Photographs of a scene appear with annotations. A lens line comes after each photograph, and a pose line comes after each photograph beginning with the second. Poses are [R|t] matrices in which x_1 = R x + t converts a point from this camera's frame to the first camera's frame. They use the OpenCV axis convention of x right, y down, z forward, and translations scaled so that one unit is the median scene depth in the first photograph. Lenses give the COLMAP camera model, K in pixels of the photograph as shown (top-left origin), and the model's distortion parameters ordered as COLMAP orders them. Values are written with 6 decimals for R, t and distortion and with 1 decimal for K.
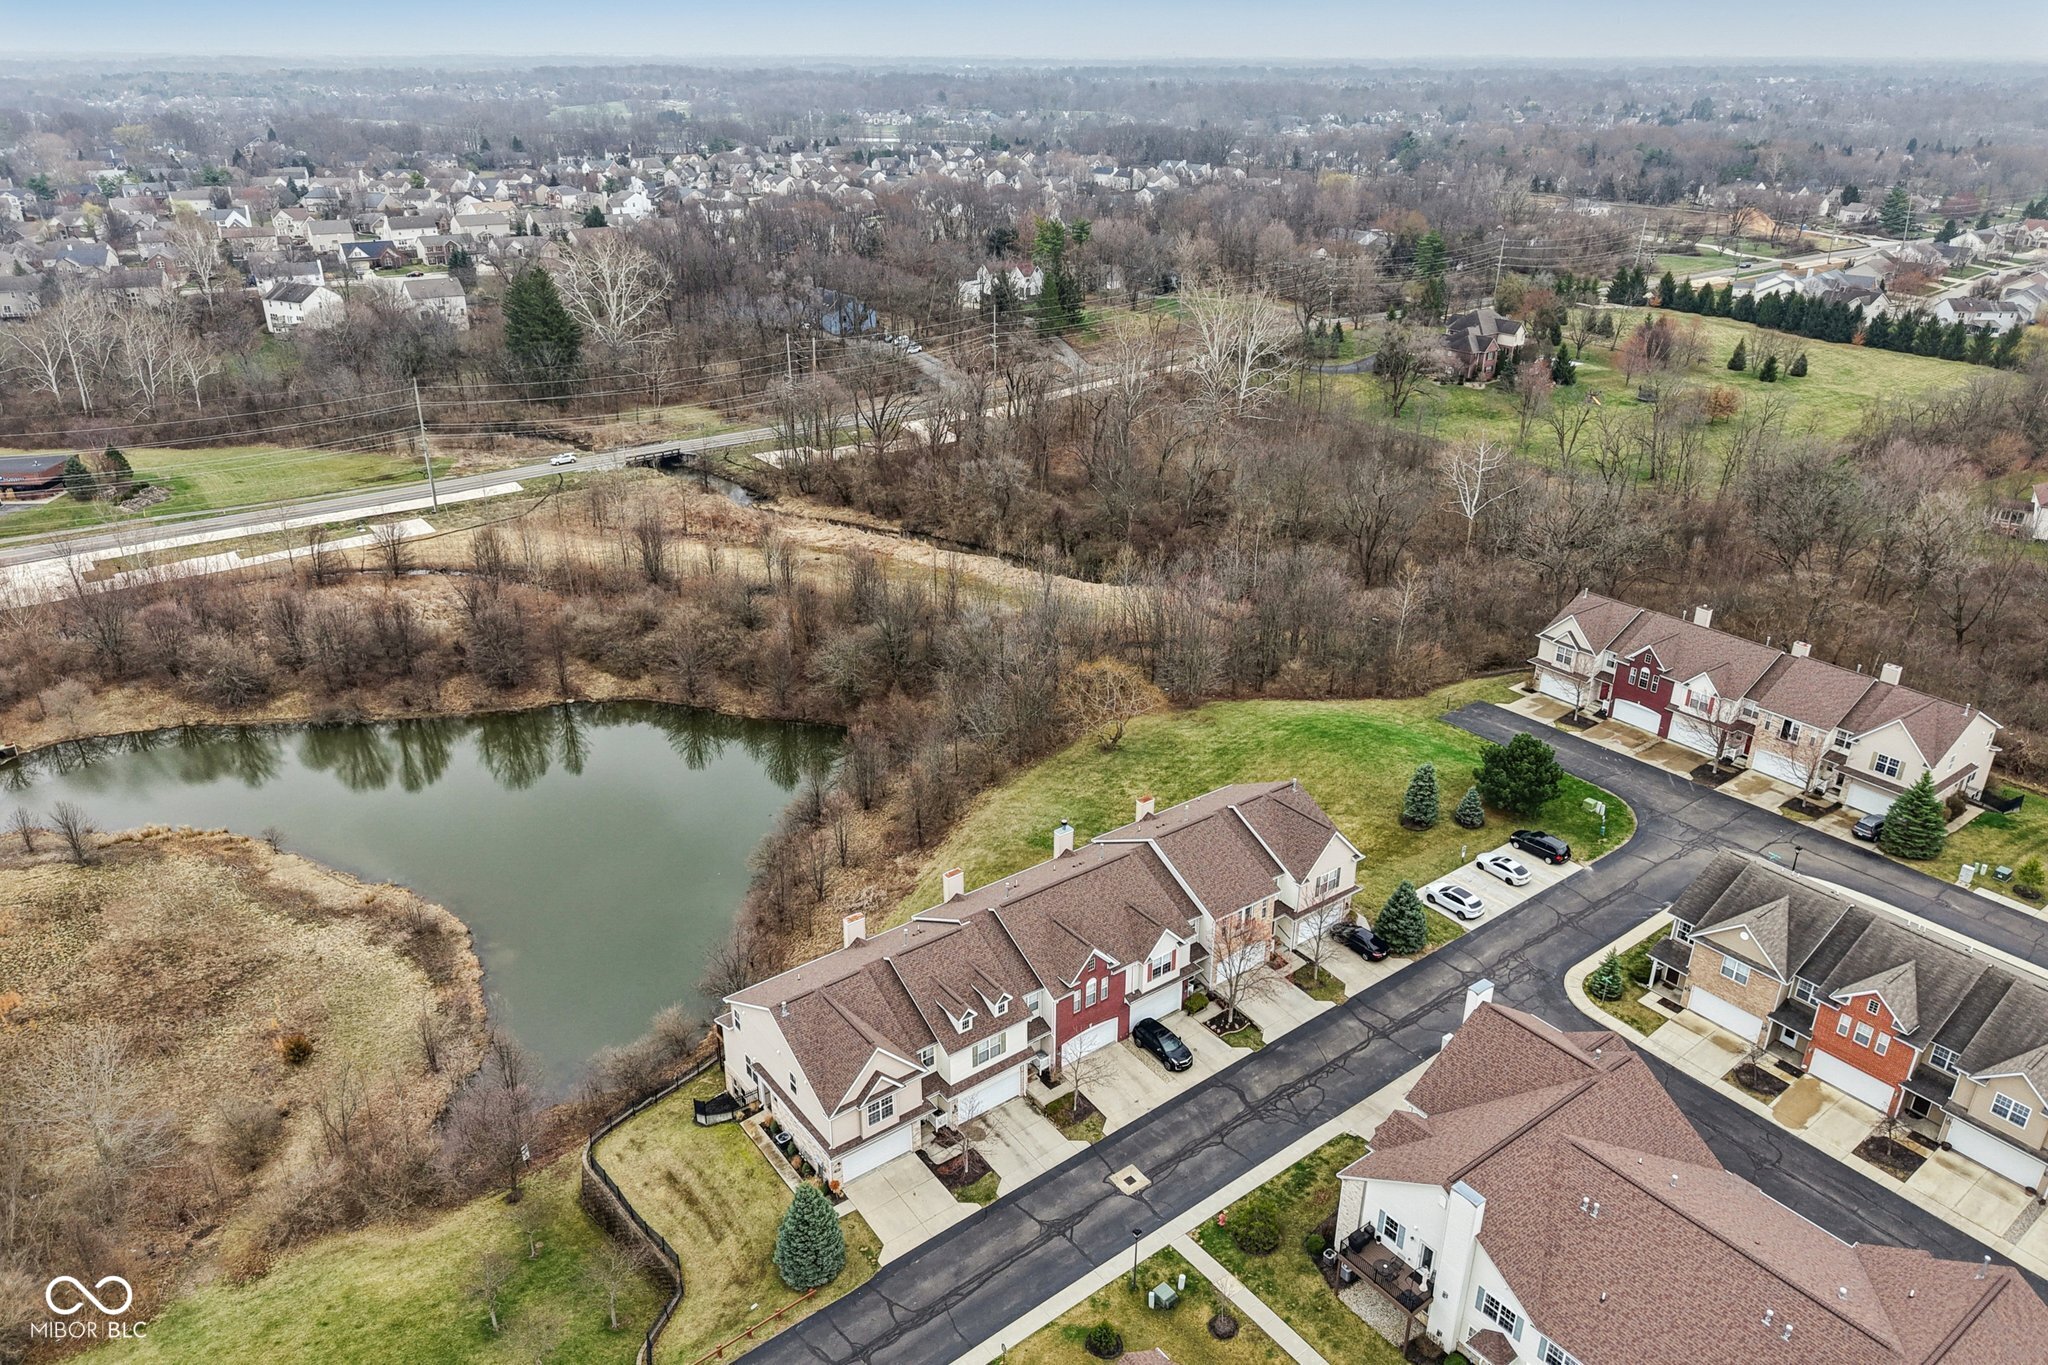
lens RADIAL K [[1384.6, 0, 1024.0], [0, 1384.6, 682.5], [0, 0, 1]] dist [0.034441, -0.038793]
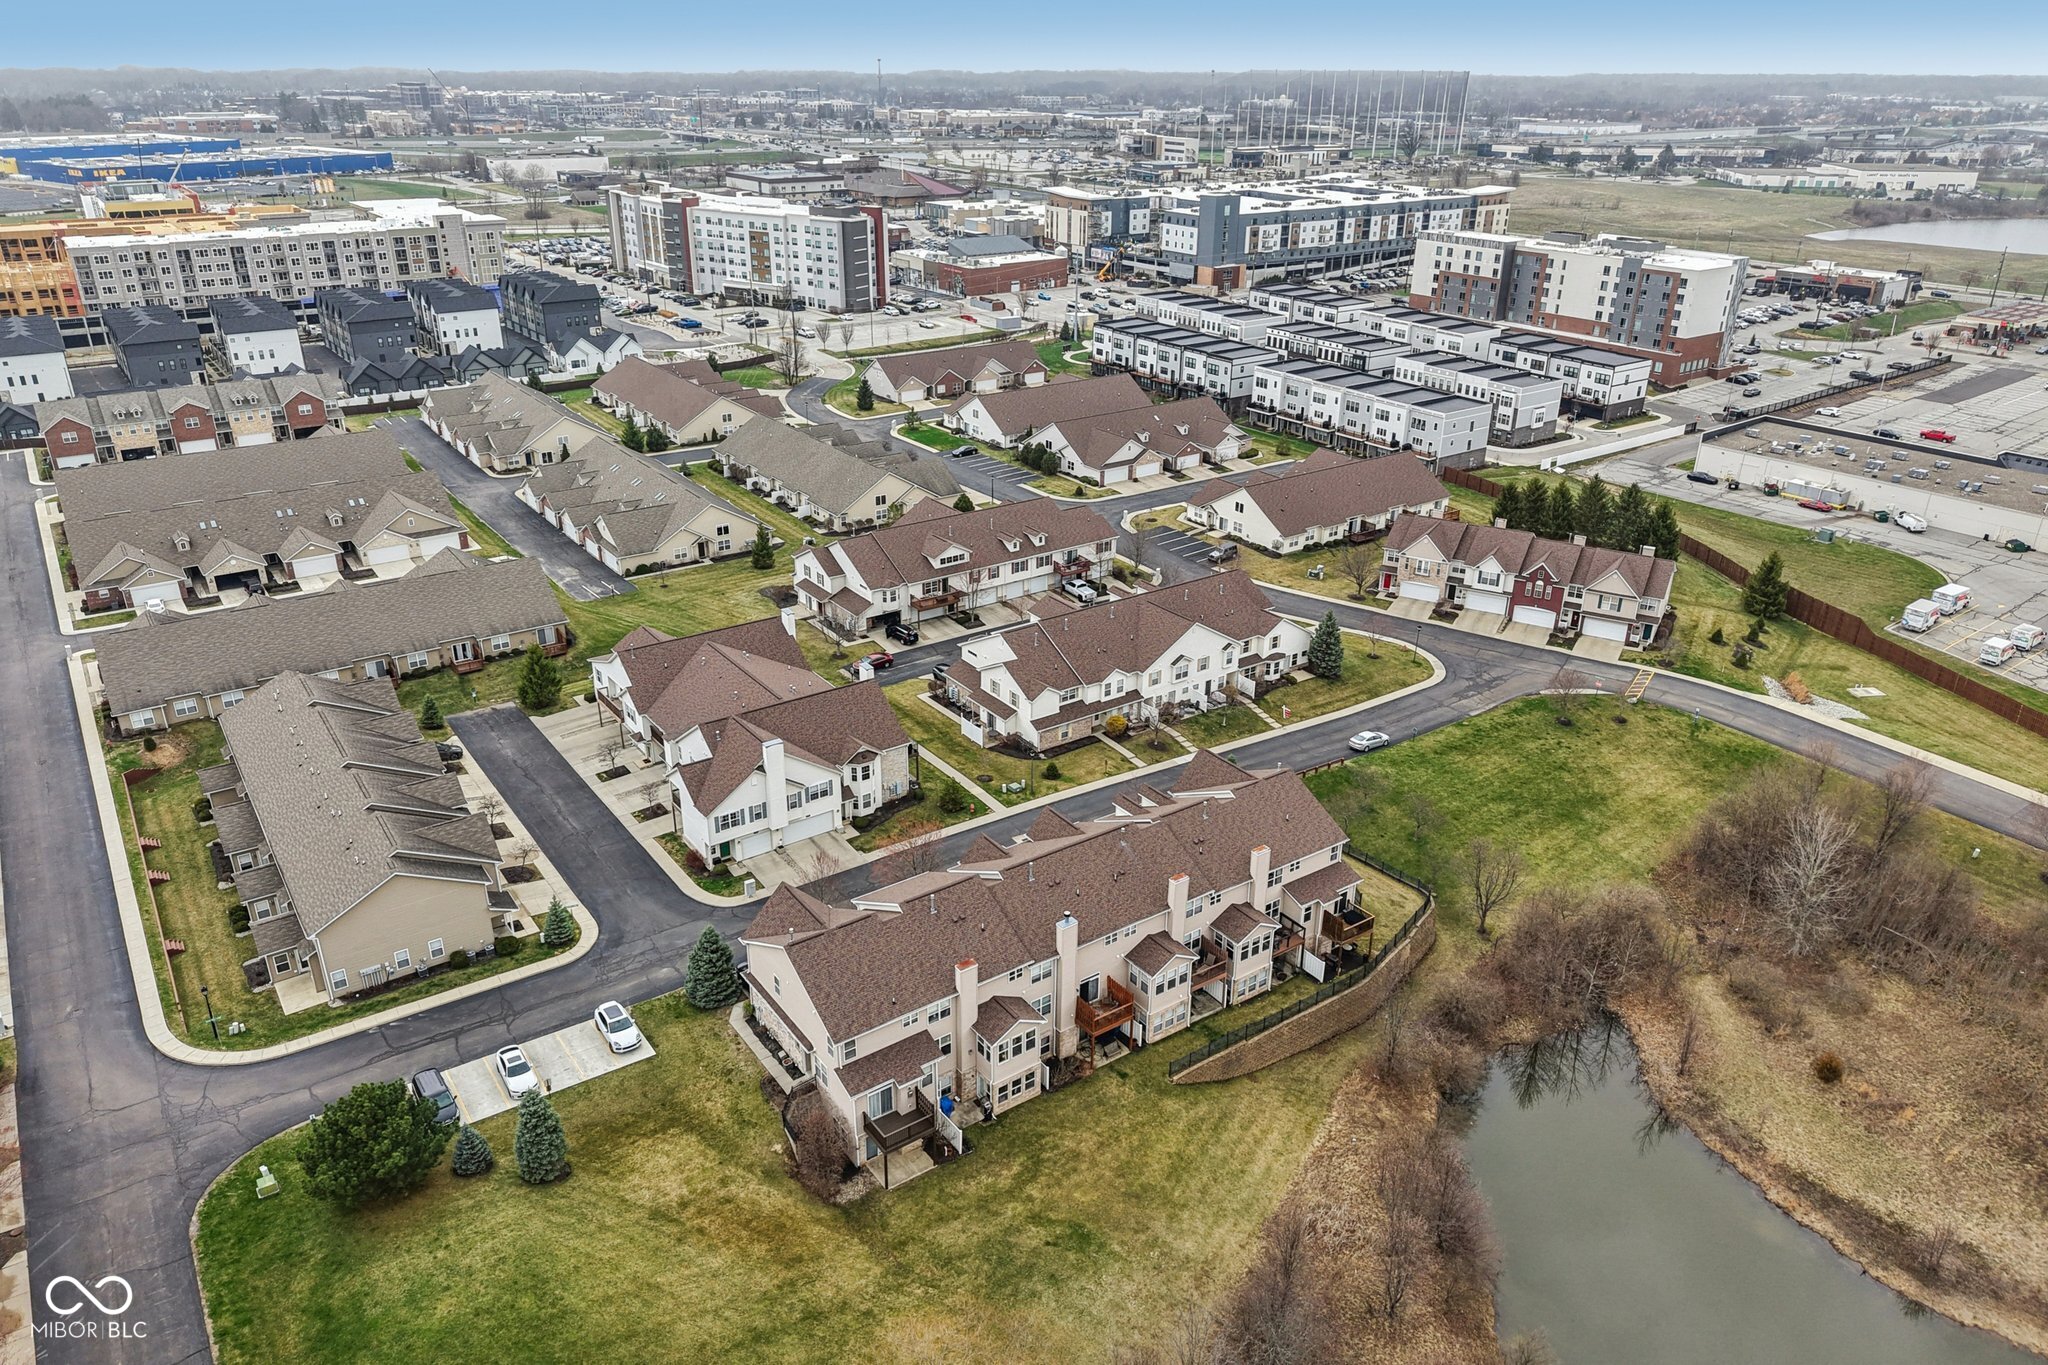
lens RADIAL K [[1354.9, 0, 1024.0], [0, 1354.9, 682.5], [0, 0, 1]] dist [0.091045, -0.136355]
pose [[-0.999595, -0.018440, 0.021680, 0.030931], [0.004239, 0.656802, 0.754051, -0.501449], [-0.028144, 0.753838, -0.656458, 1.095996]]
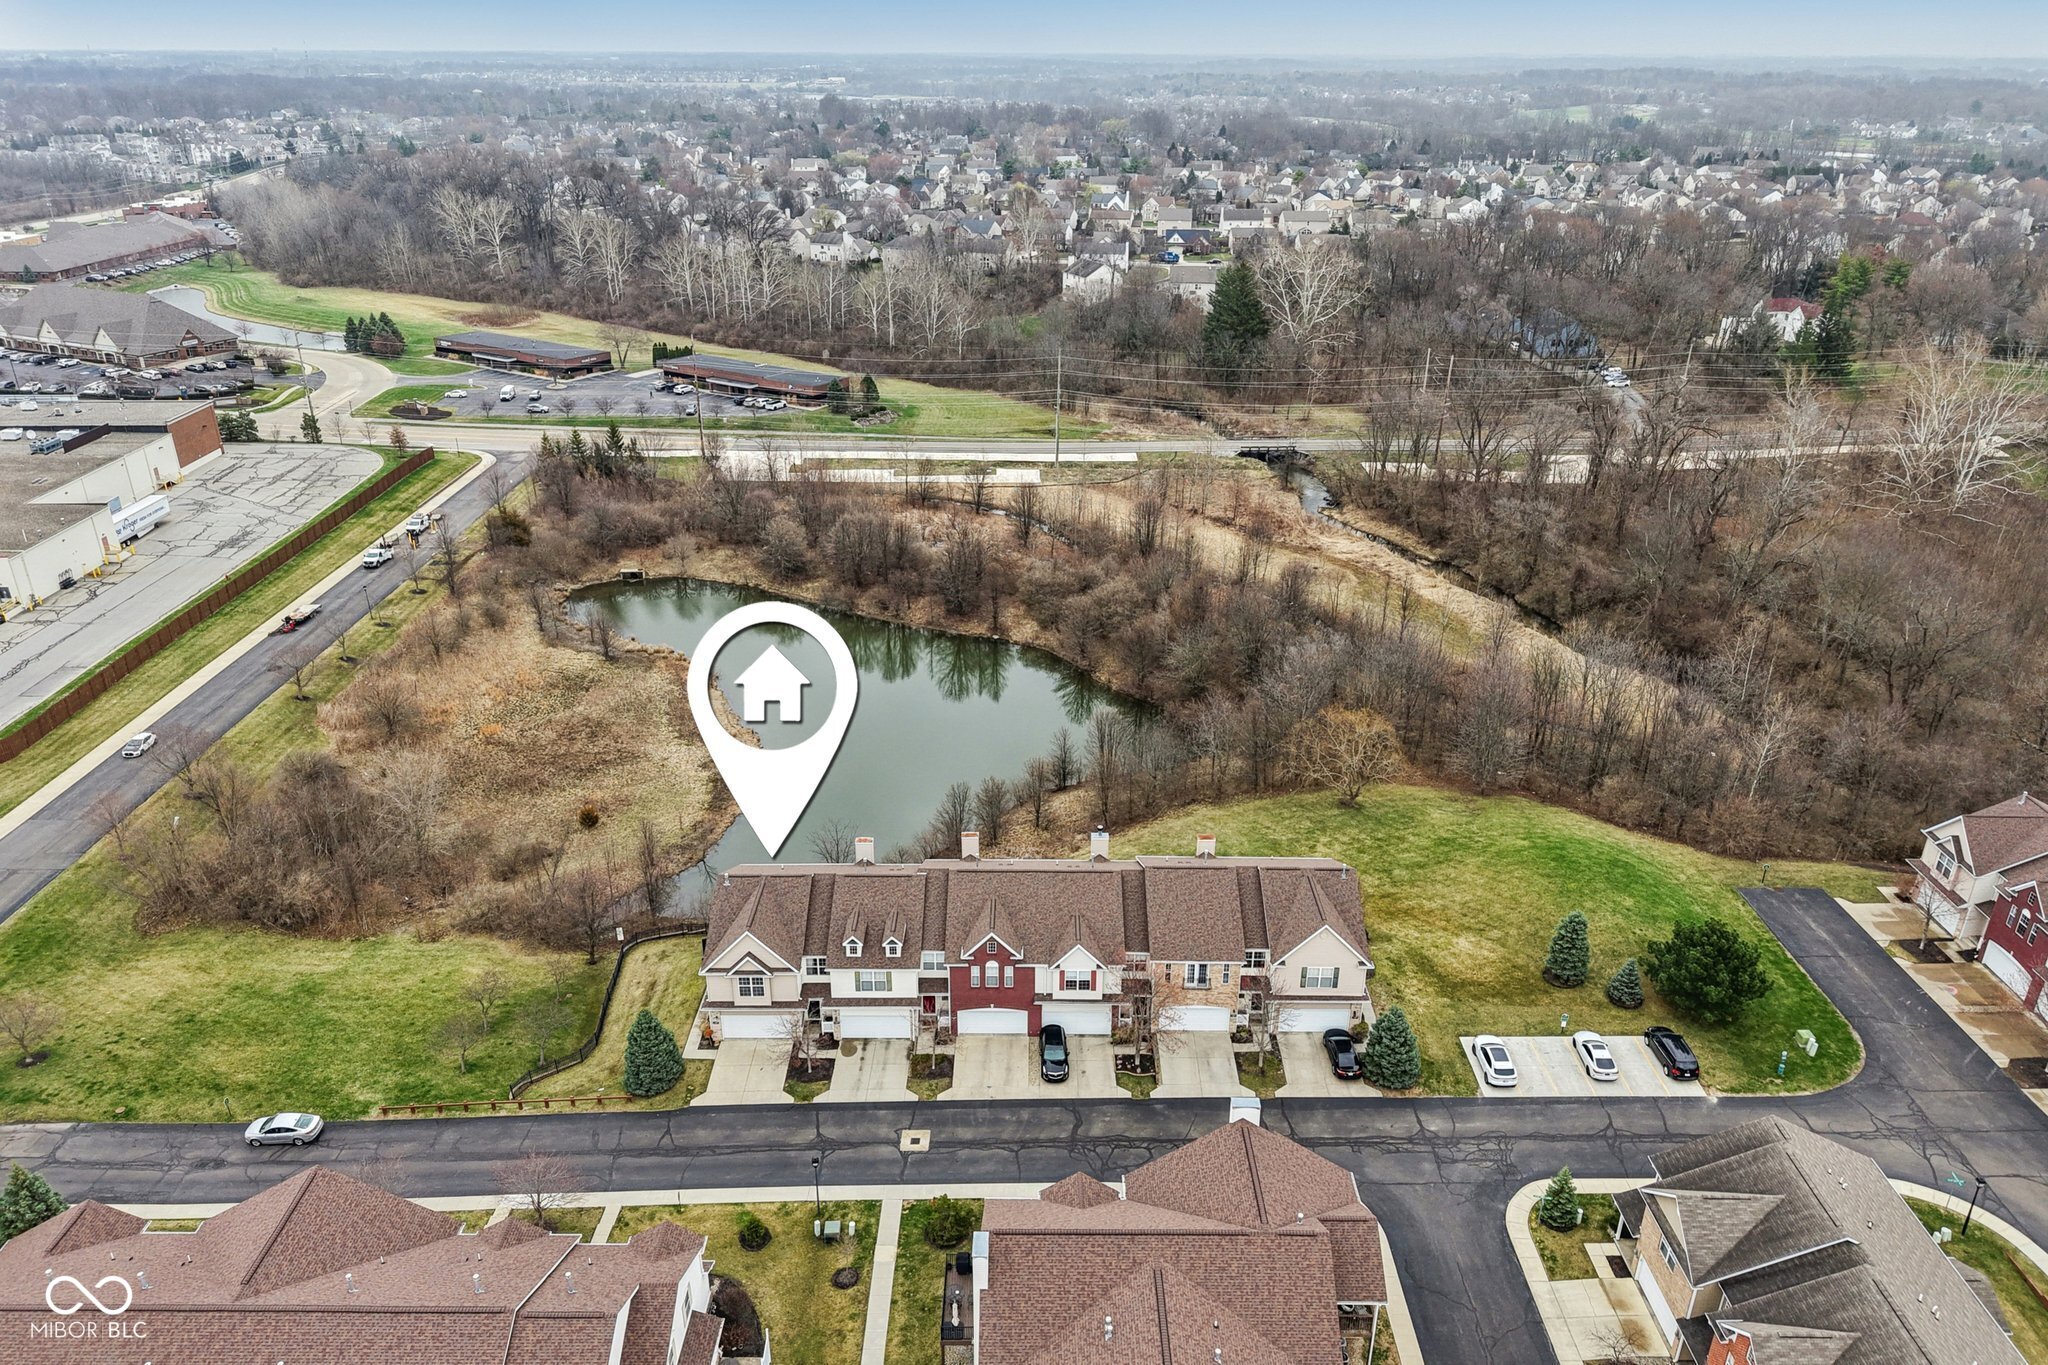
lens RADIAL K [[1384.6, 0, 1024.0], [0, 1384.6, 682.5], [0, 0, 1]] dist [0.034441, -0.038793]
pose [[0.798609, 0.247871, -0.548438, 0.385968], [-0.248461, 0.965758, 0.074686, -0.048550], [0.548171, 0.076620, 0.832849, 0.081053]]
